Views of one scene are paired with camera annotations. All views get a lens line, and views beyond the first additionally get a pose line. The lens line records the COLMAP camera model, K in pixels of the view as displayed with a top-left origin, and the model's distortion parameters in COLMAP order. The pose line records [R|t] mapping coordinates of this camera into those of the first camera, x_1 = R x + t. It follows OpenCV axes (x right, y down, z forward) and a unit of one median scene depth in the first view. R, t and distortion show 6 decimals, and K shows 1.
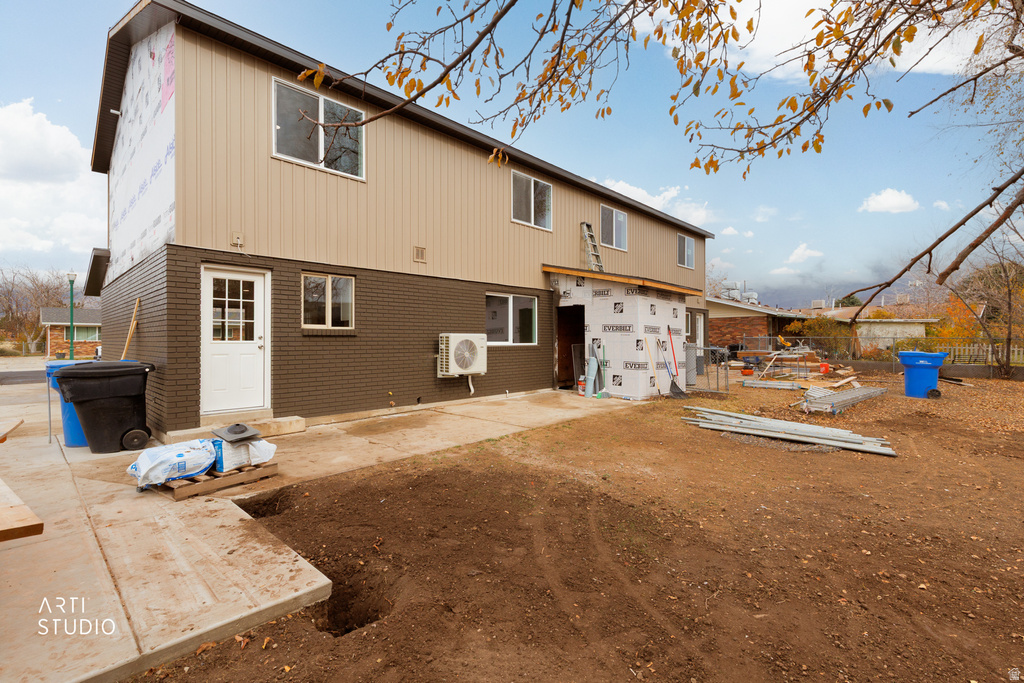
lens RADIAL K [[458.5, 0, 511.1], [0, 458.5, 342.7], [0, 0, 1]] dist [0.006380, -0.001108]
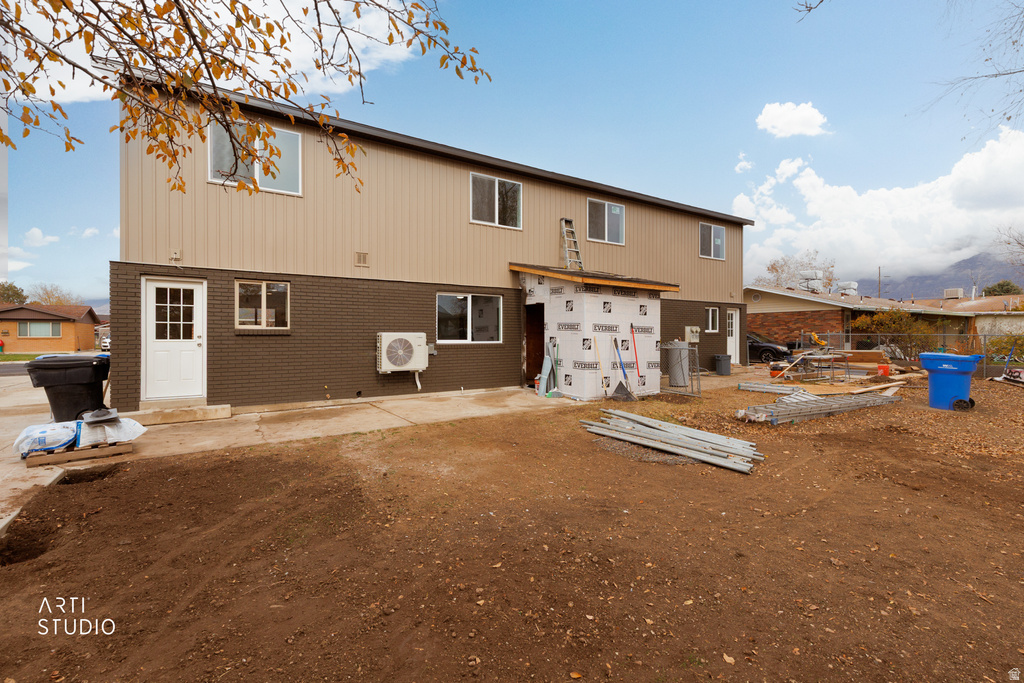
lens RADIAL K [[458.5, 0, 513.8], [0, 458.5, 338.8], [0, 0, 1]] dist [0.006380, -0.001108]
pose [[0.974978, 0.004414, -0.222258, 0.463328], [-0.003629, 0.999986, 0.003940, -0.012488], [0.222272, -0.003034, 0.974980, 0.028196]]
